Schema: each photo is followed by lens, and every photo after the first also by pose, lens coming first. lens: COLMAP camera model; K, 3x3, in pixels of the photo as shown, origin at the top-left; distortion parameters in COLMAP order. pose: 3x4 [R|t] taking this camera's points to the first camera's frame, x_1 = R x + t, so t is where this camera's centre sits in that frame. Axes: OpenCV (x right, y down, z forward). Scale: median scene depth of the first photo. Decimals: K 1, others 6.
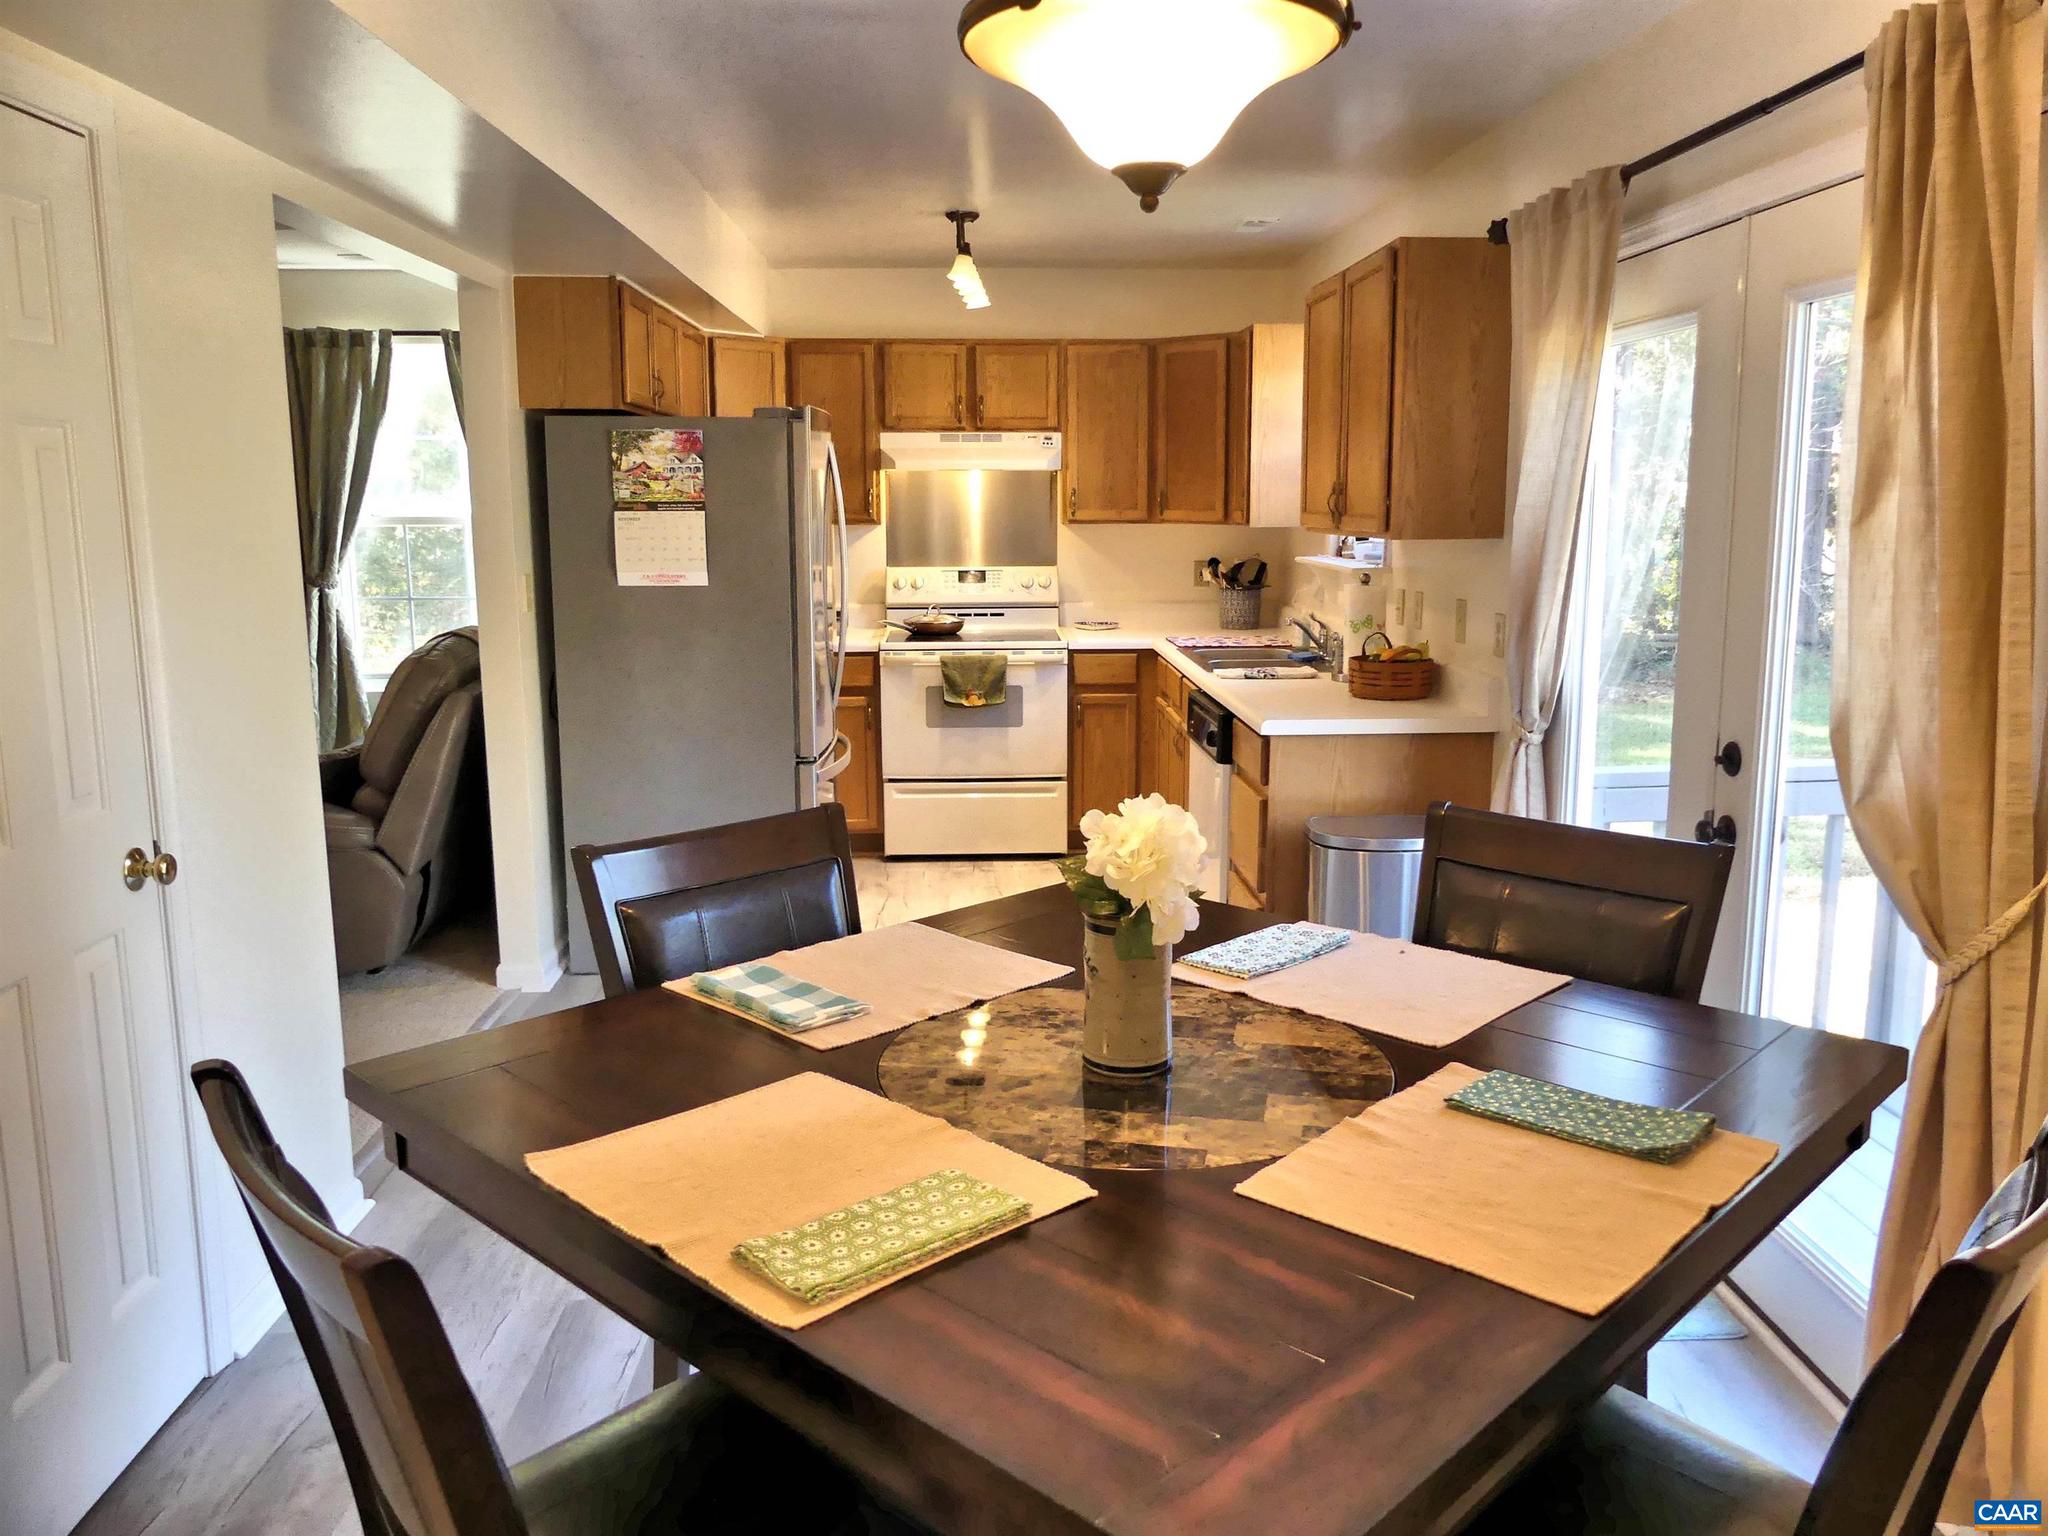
lens RADIAL K [[1549.4, 0, 1024.0], [0, 1549.4, 768.0], [0, 0, 1]] dist [-0.011236, -0.001975]
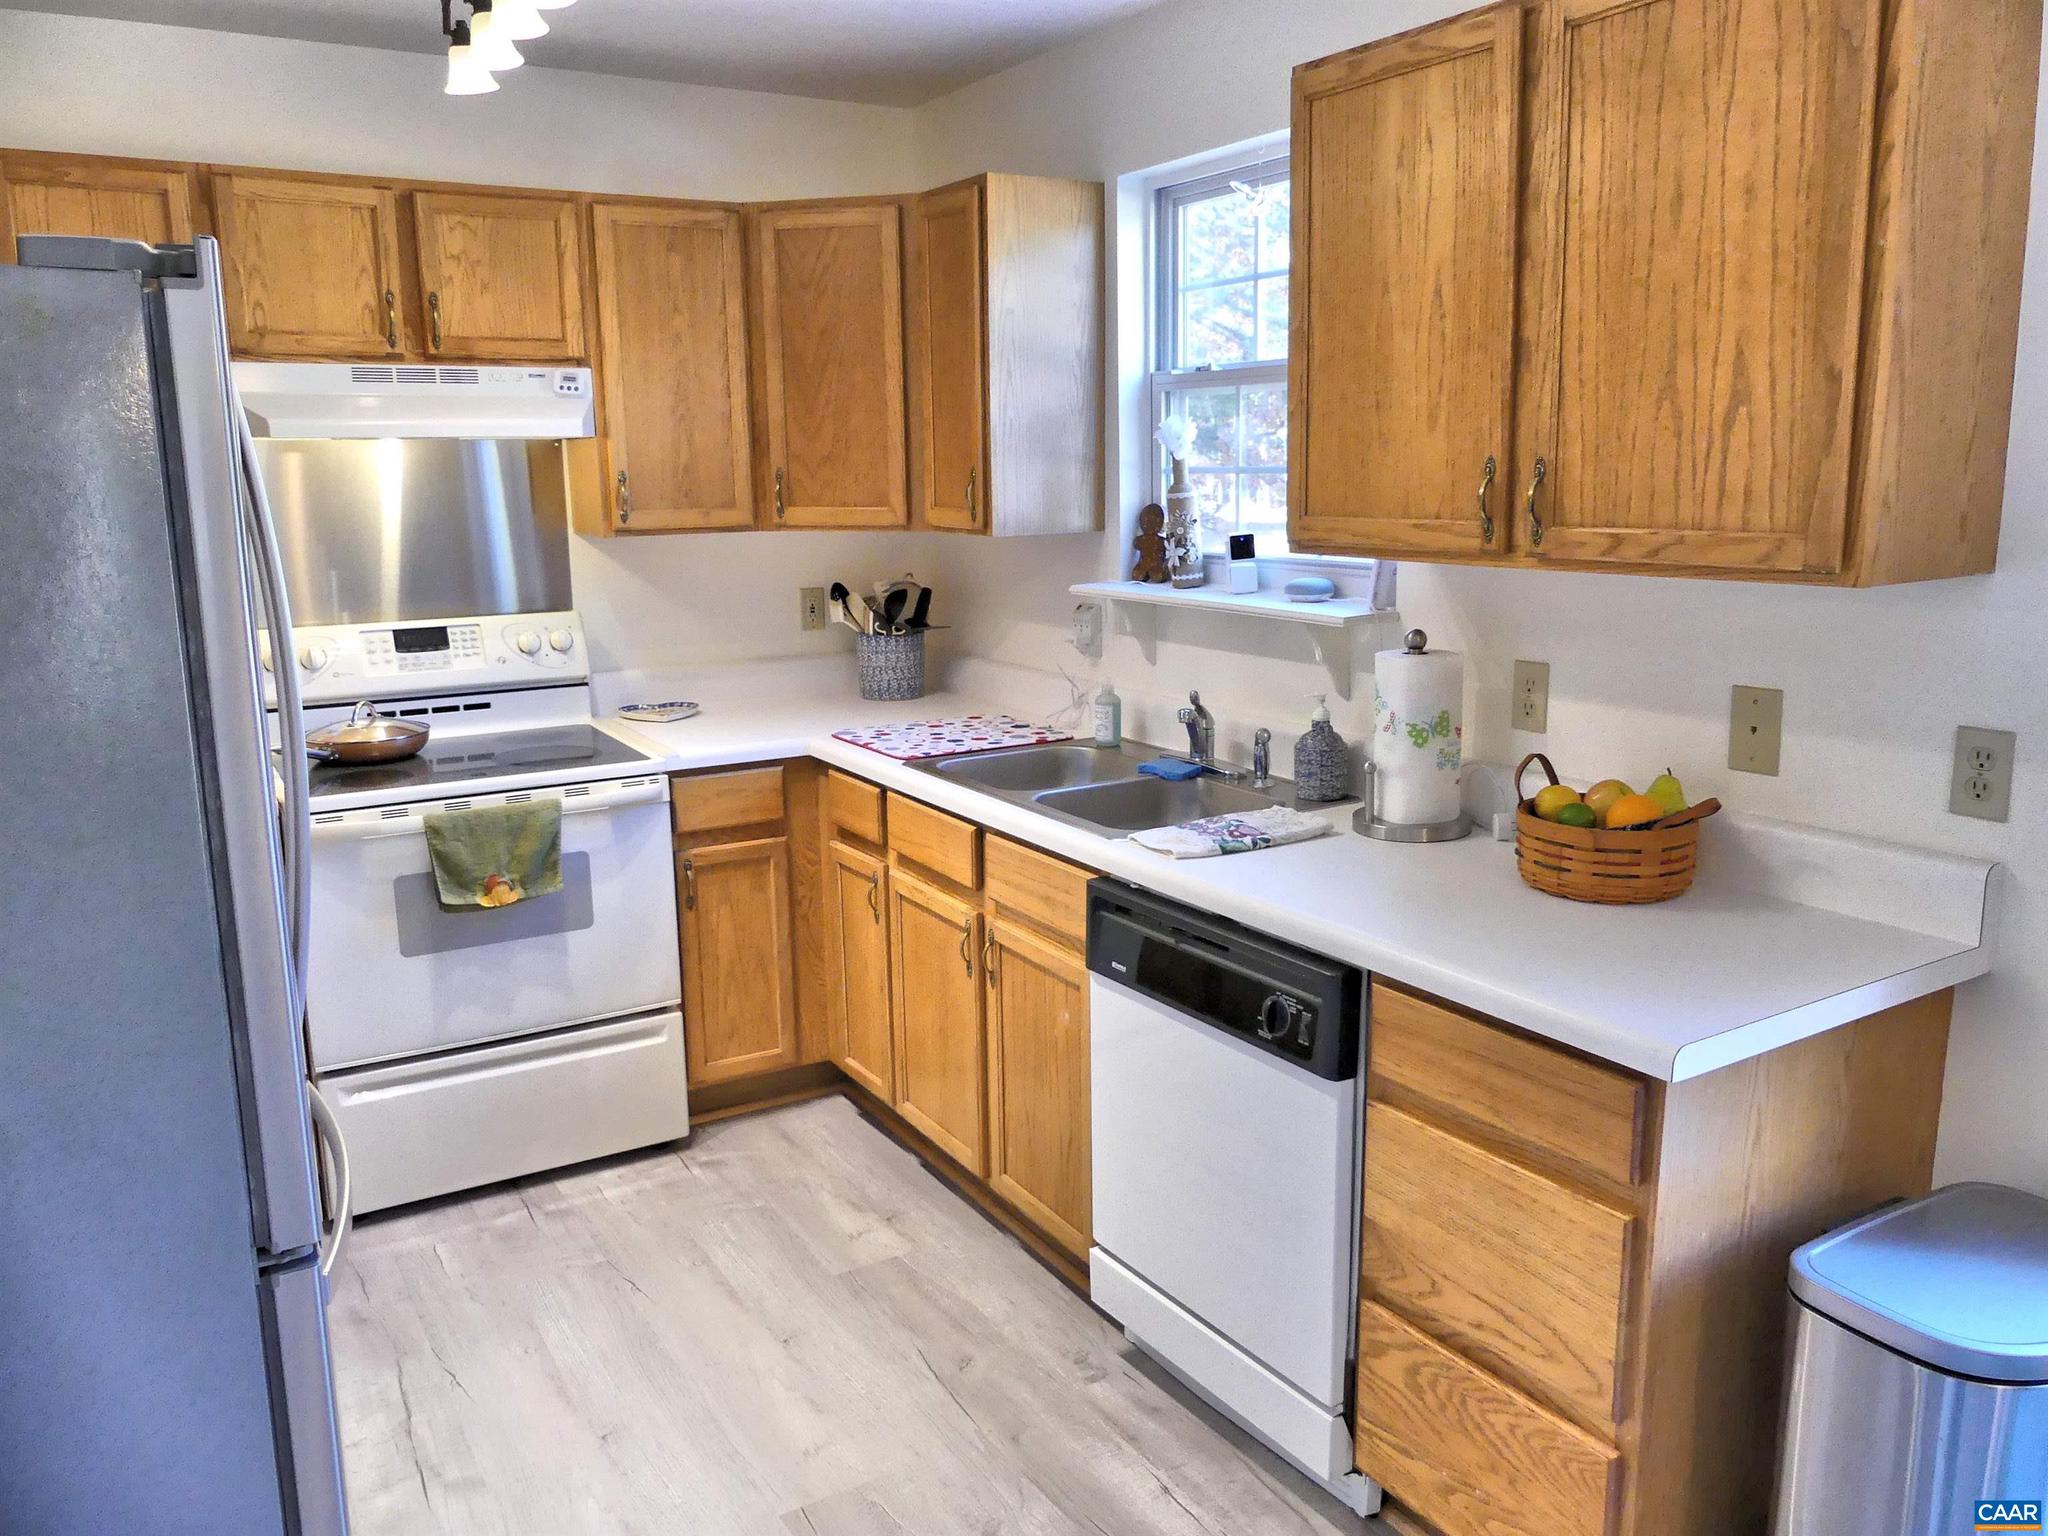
lens RADIAL K [[1549.4, 0, 1024.0], [0, 1549.4, 768.0], [0, 0, 1]] dist [-0.011236, -0.001975]
pose [[0.878290, -0.102145, 0.467090, -0.111133], [0.095015, 0.994717, 0.038868, -0.085813], [-0.468592, 0.010243, 0.883355, 0.461244]]
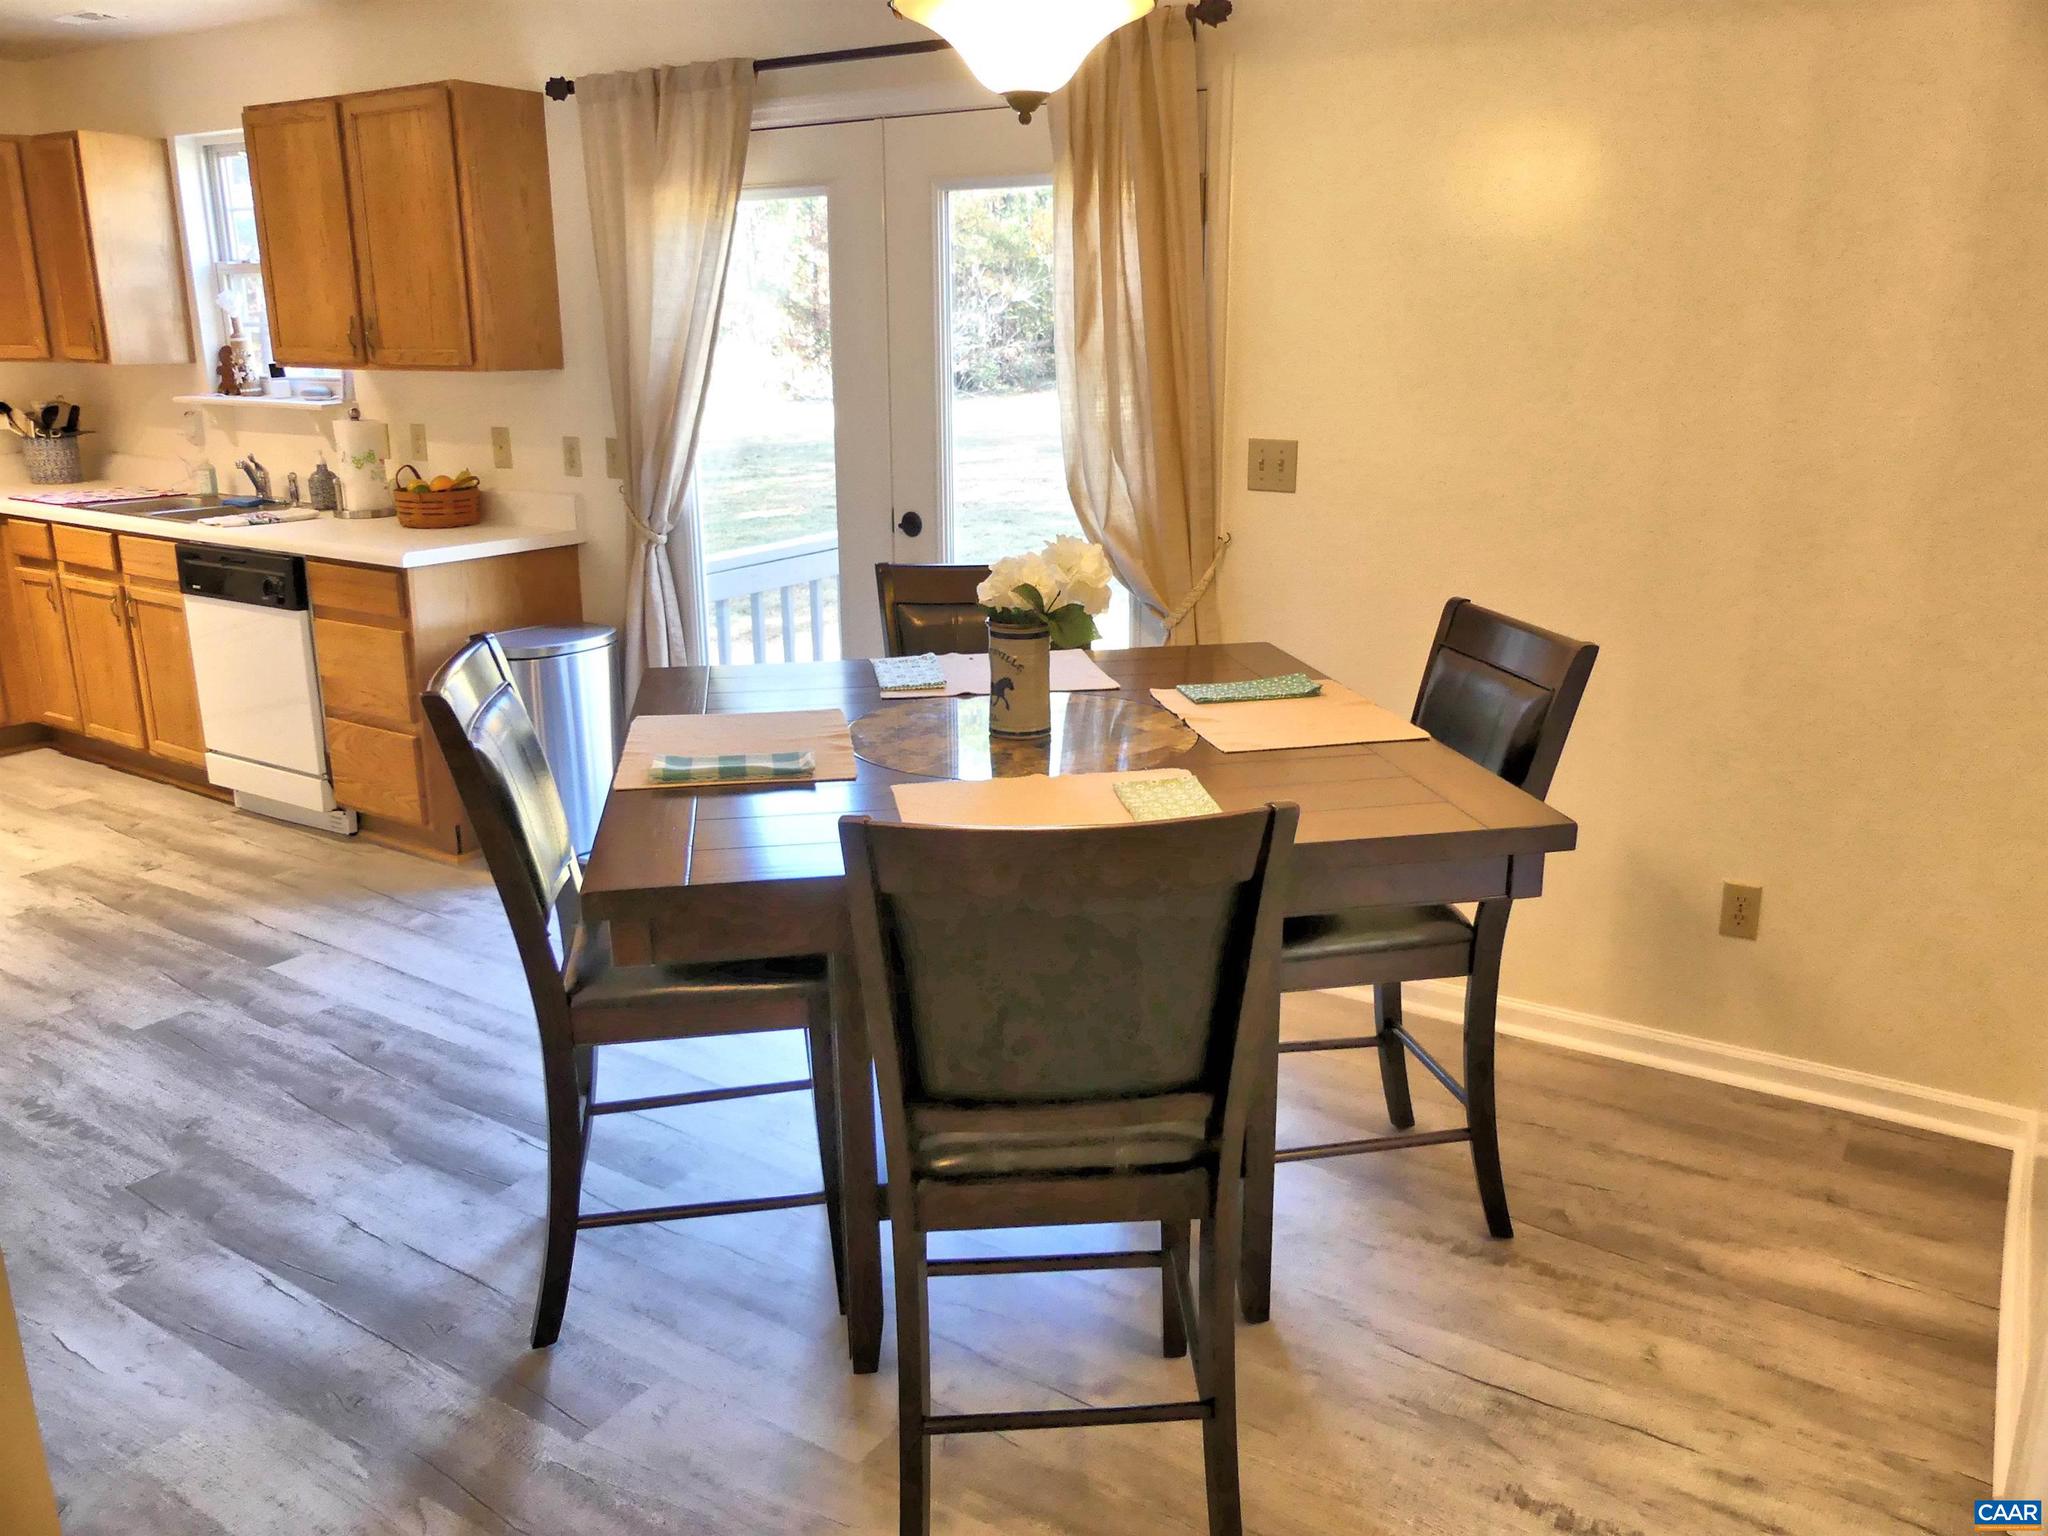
lens RADIAL K [[1552.1, 0, 1026.8], [0, 1552.1, 764.6], [0, 0, 1]] dist [0.004046, 0.001255]
pose [[0.585318, -0.209843, 0.783178, -0.280084], [0.133687, 0.977685, 0.162047, -0.003094], [-0.799707, 0.009852, 0.600310, 0.033459]]
